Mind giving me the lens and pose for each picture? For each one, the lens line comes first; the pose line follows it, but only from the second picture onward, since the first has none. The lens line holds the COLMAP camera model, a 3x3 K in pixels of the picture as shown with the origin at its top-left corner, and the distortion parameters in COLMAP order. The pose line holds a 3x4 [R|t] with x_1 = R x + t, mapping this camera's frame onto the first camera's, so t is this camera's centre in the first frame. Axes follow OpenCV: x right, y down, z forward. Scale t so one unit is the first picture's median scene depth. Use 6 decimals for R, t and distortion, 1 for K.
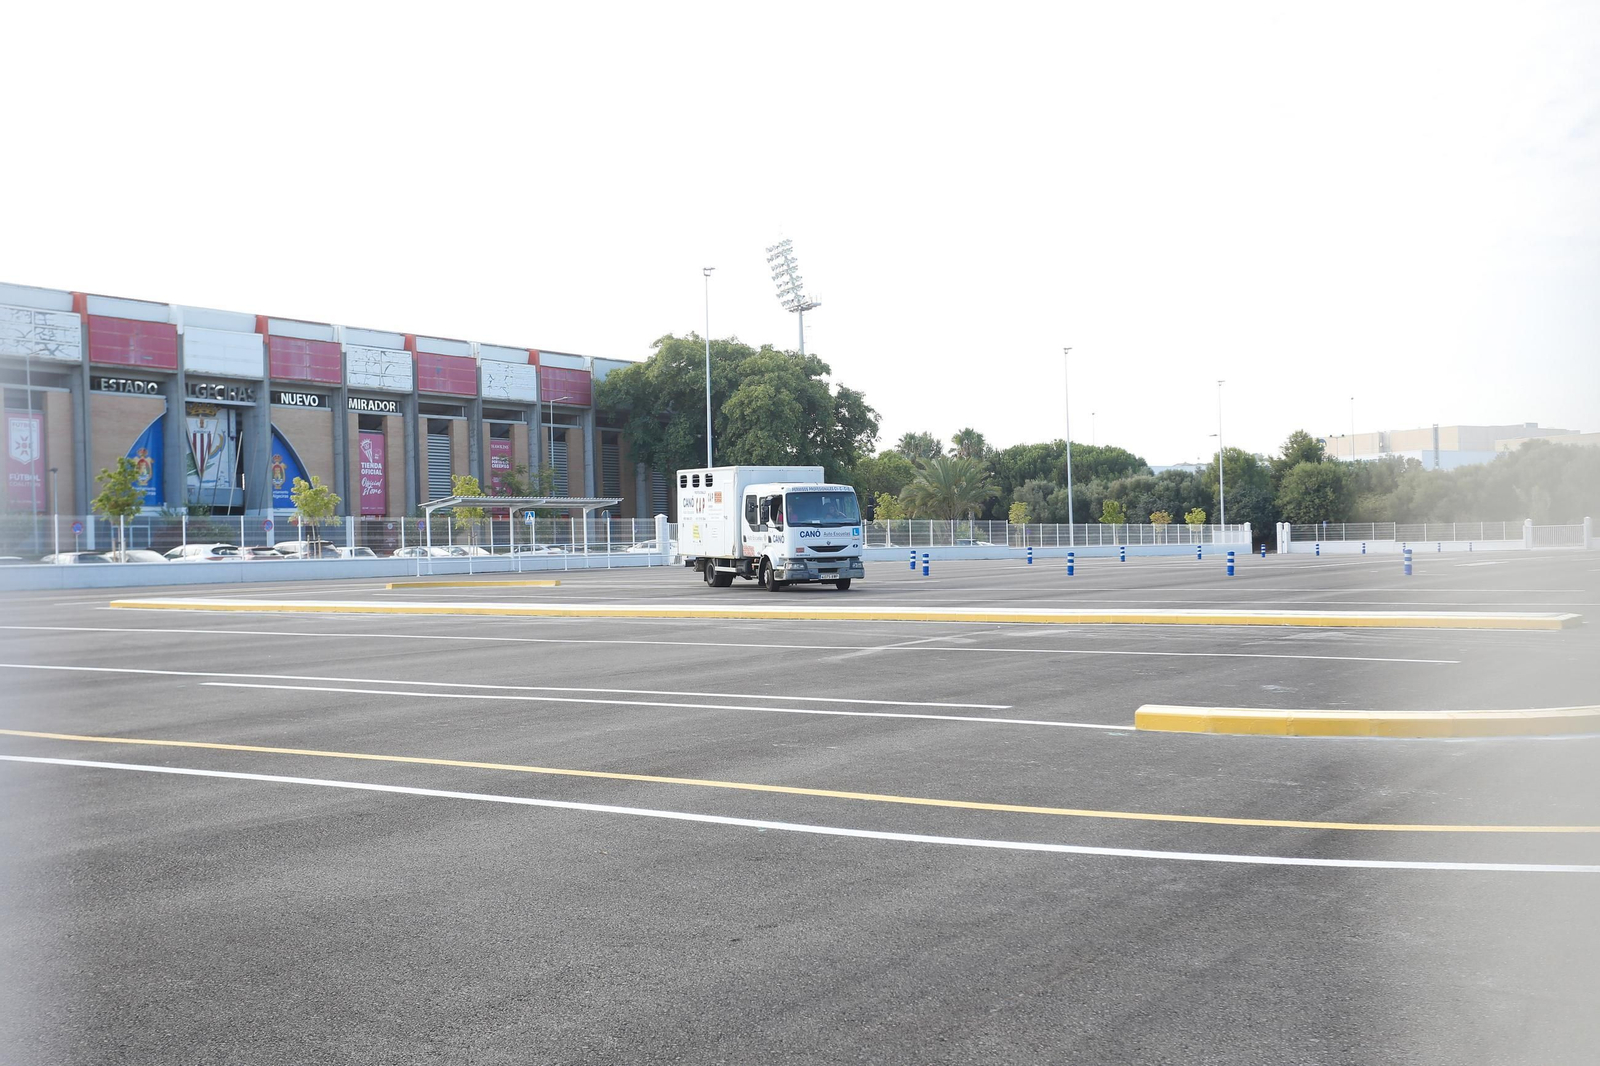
lens RADIAL K [[1842.4, 0, 811.6], [0, 1842.4, 528.4], [0, 0, 1]] dist [0.051757, 0.000000]
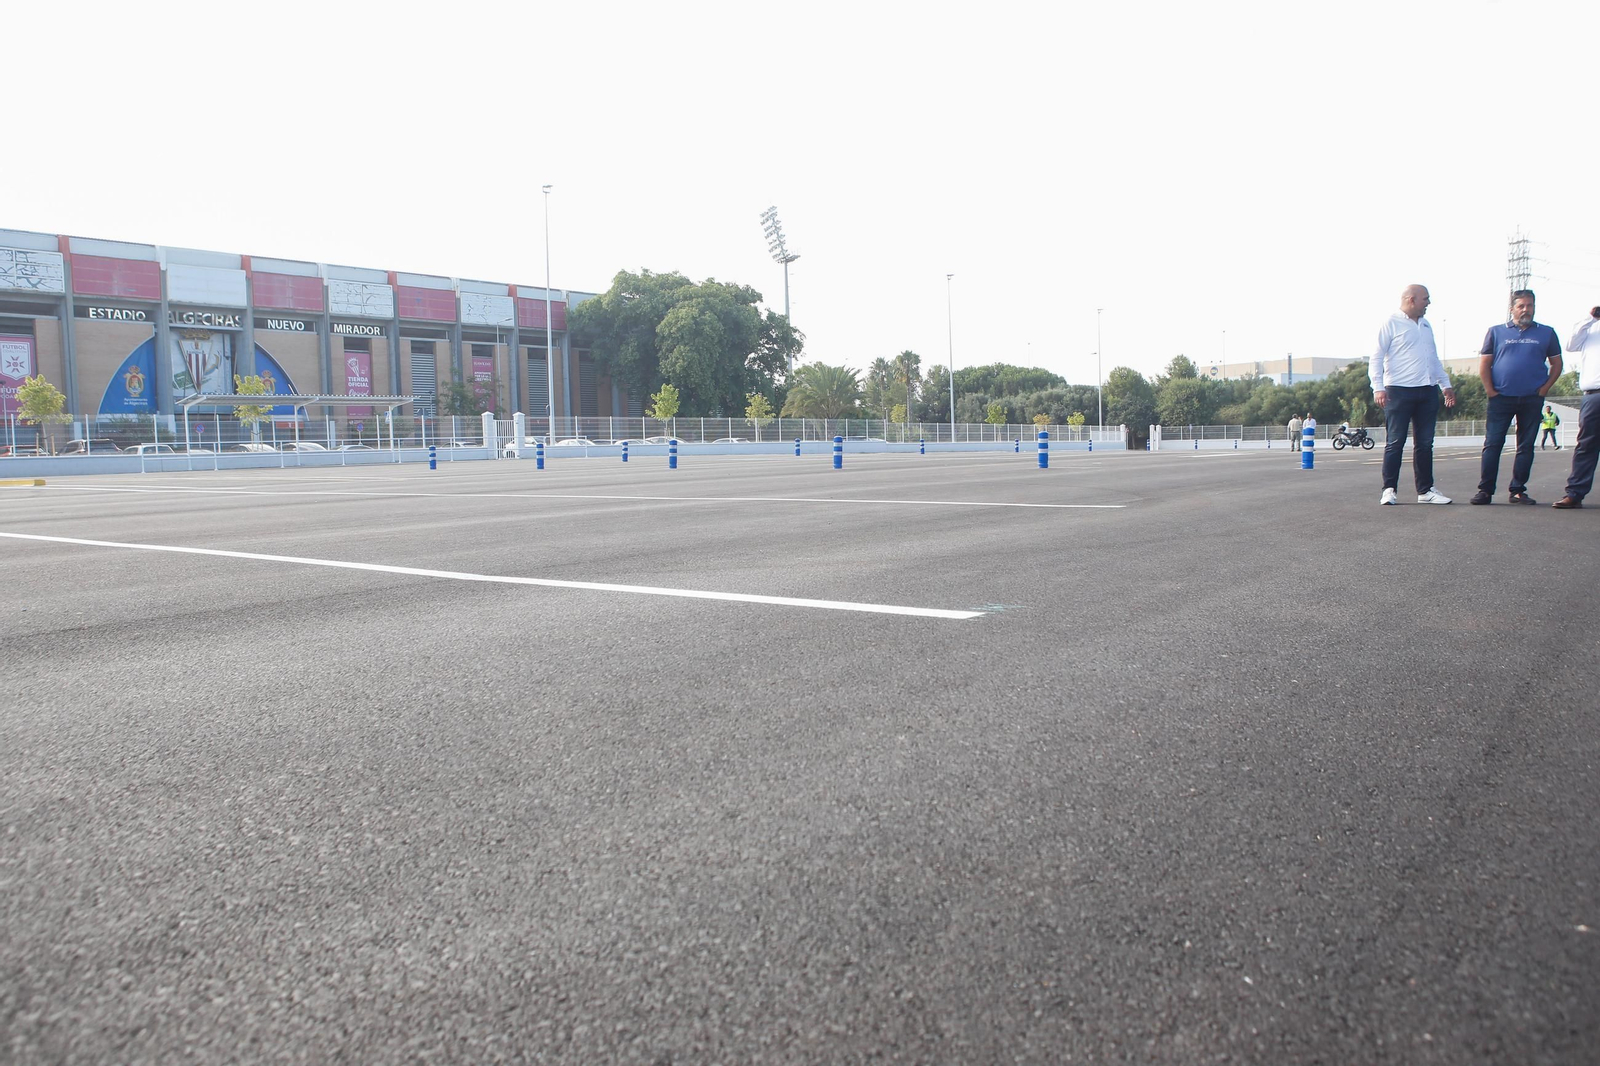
lens RADIAL K [[1165.3, 0, 823.8], [0, 1165.3, 552.7], [0, 0, 1]] dist [-0.109866, 0.058110]
pose [[0.996358, 0.004589, -0.085144, 0.122016], [0.003877, 0.995079, 0.099010, 0.005736], [0.085180, -0.098980, 0.991437, 0.243302]]
